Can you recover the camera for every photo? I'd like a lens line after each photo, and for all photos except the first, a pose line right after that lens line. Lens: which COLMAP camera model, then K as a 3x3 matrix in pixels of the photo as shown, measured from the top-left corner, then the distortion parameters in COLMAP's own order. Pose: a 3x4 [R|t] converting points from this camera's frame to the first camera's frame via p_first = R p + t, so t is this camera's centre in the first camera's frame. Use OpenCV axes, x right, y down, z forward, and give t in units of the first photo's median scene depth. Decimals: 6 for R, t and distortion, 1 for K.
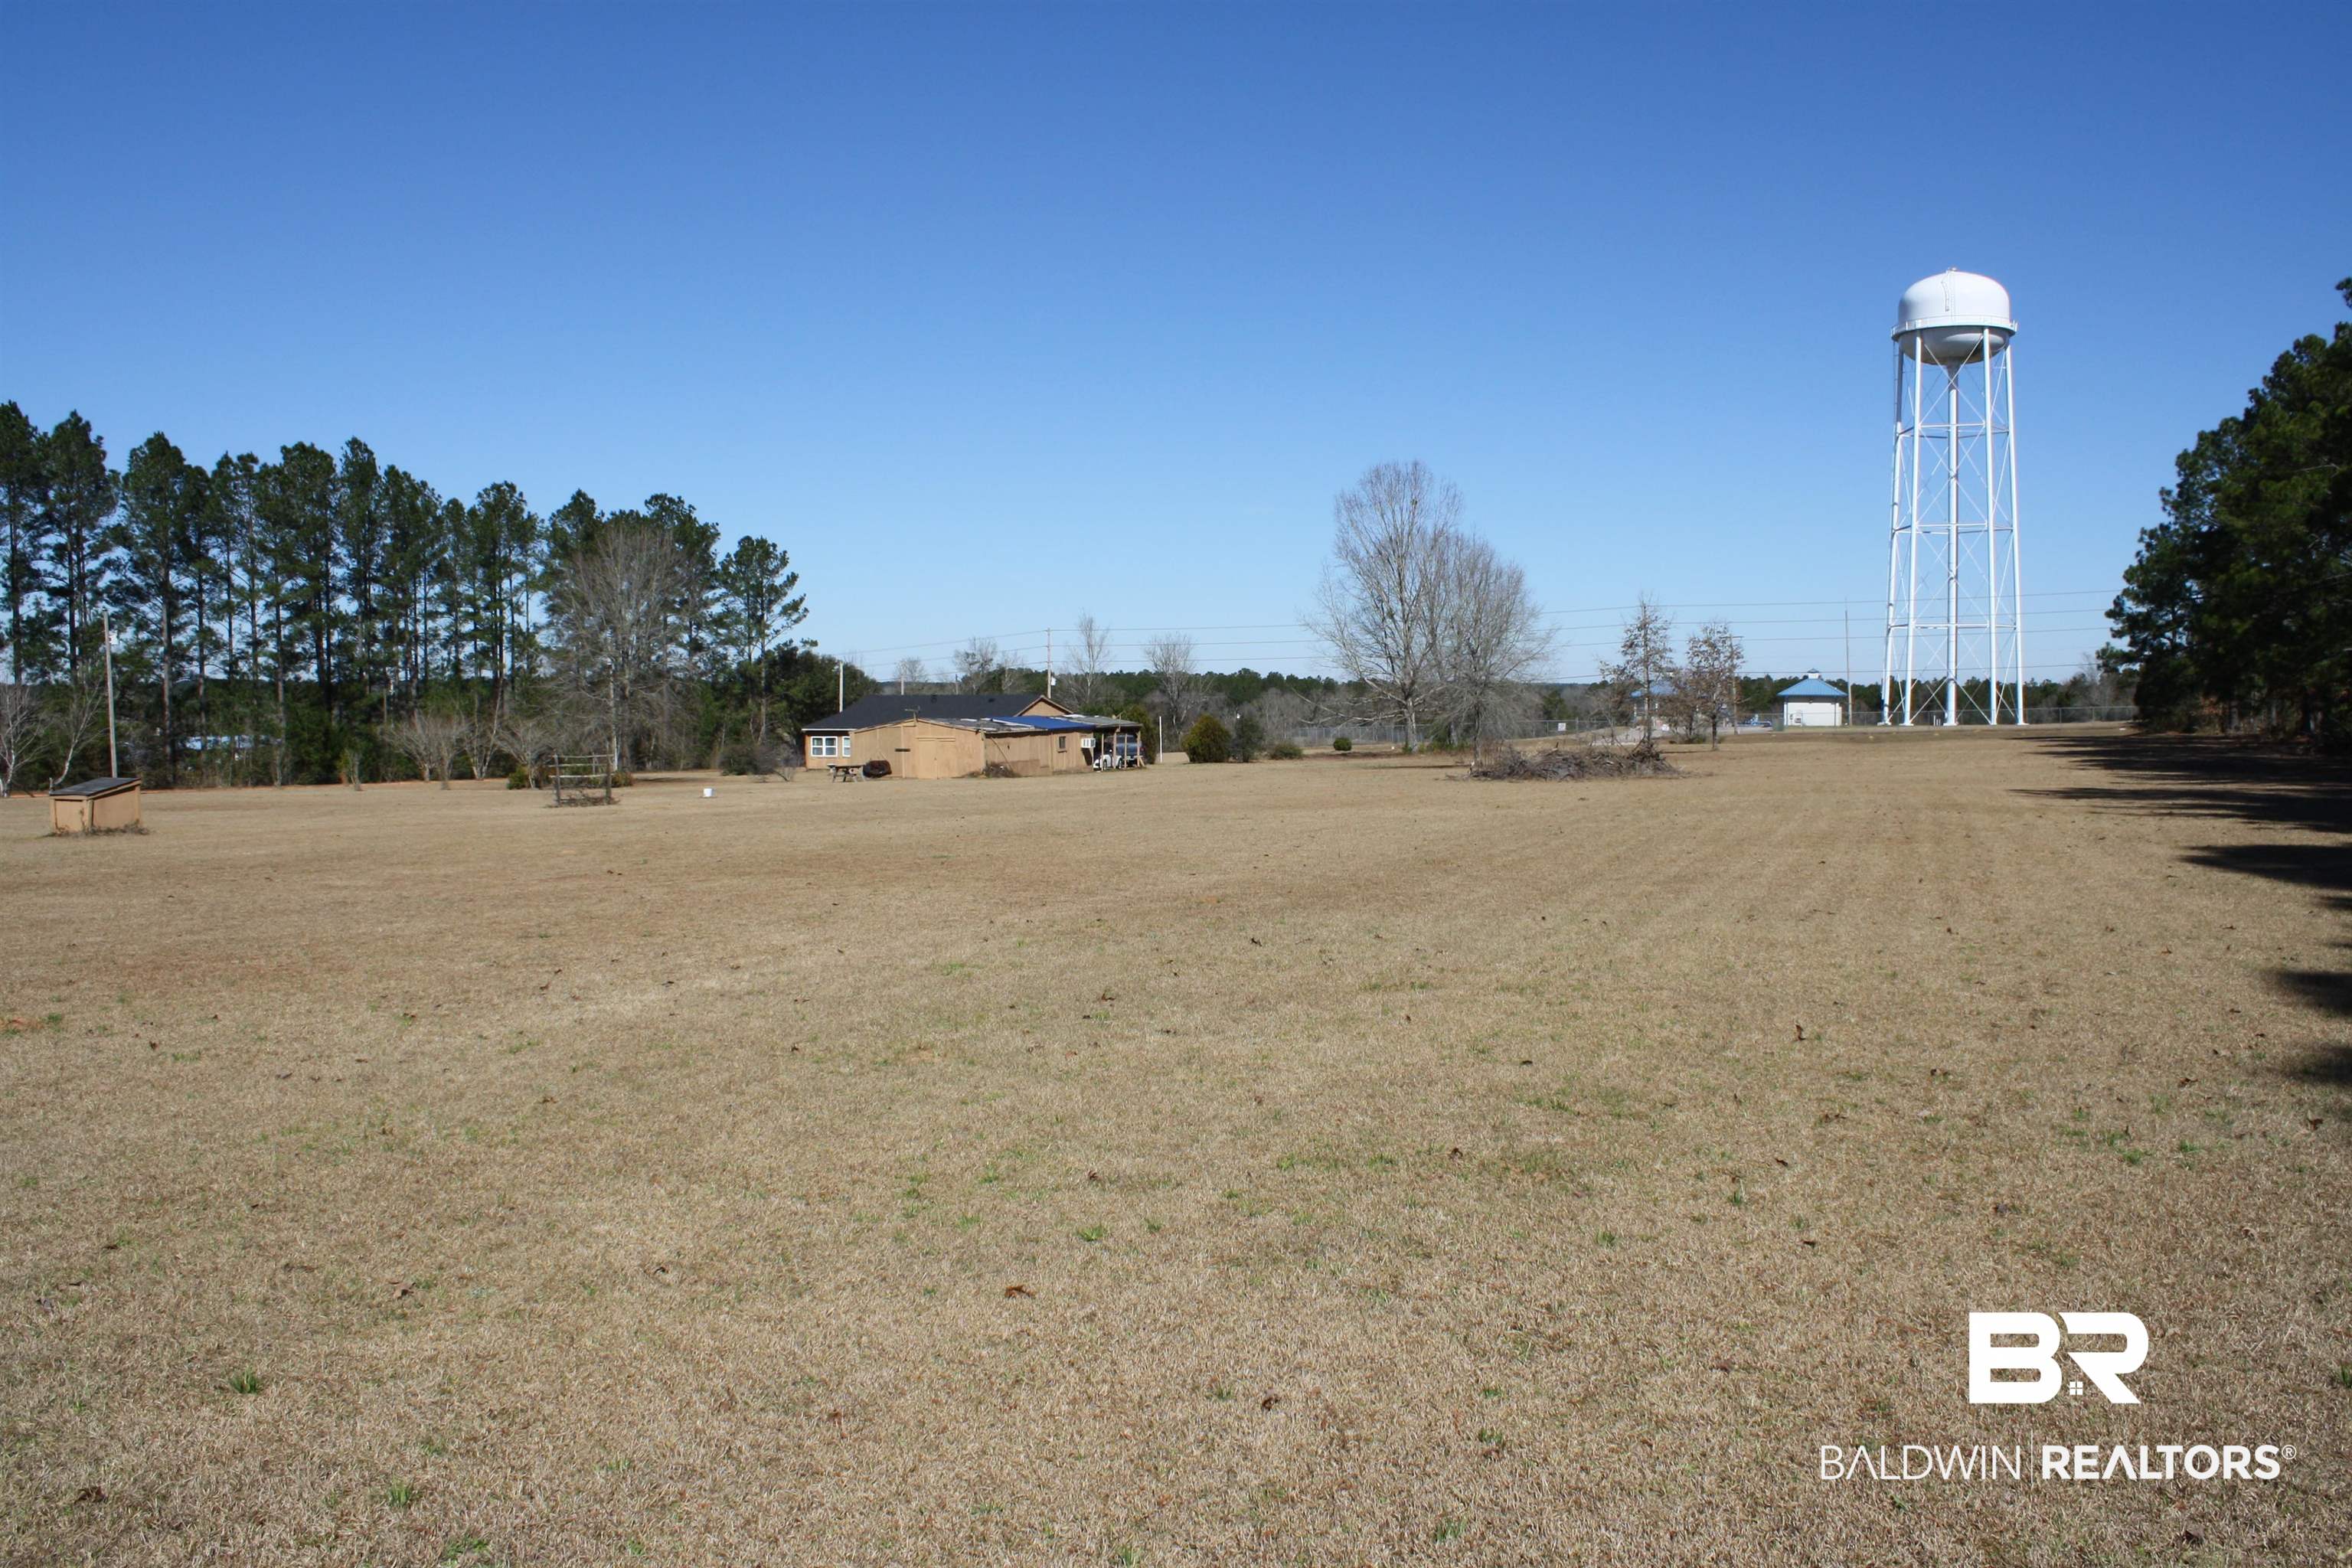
lens RADIAL K [[2020.2, 0, 1176.0], [0, 2020.2, 784.0], [0, 0, 1]] dist [-0.146841, 0.144315]
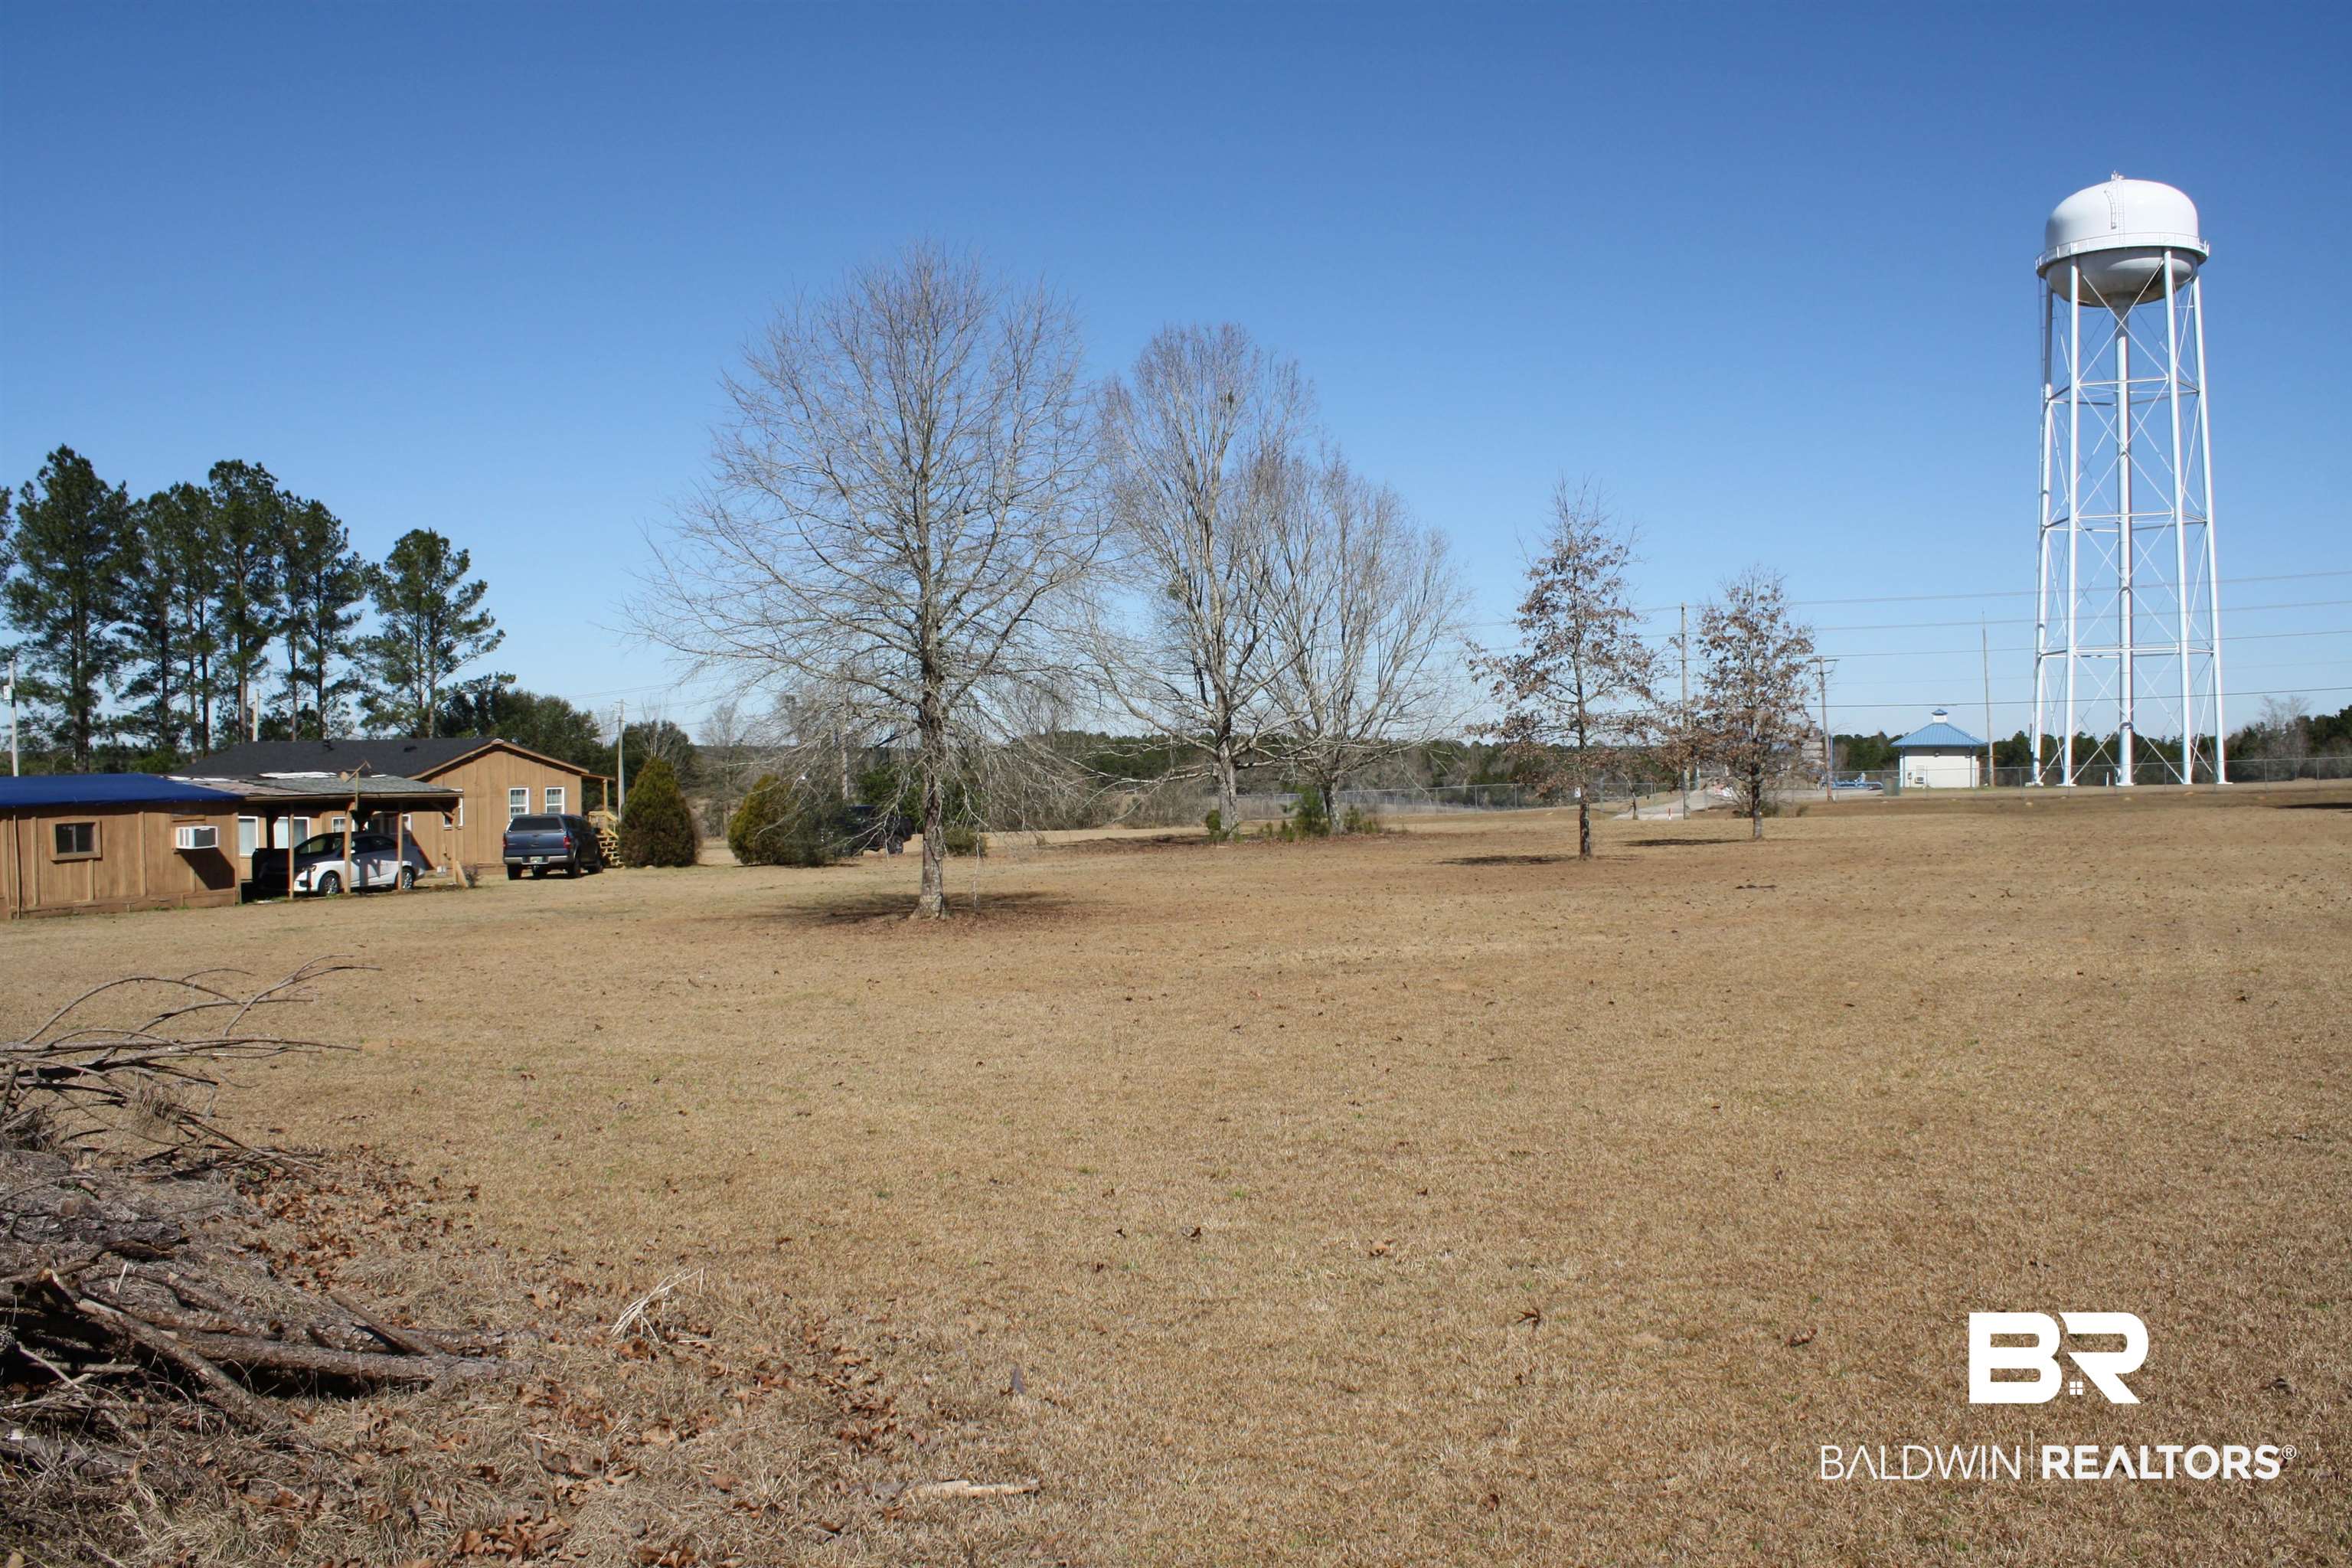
lens RADIAL K [[2020.2, 0, 1176.0], [0, 2020.2, 784.0], [0, 0, 1]] dist [-0.146841, 0.144315]
pose [[0.998554, -0.004435, -0.053579, 0.076318], [0.002693, 0.999466, -0.032553, -0.007324], [0.053695, 0.032362, 0.998033, 0.250182]]
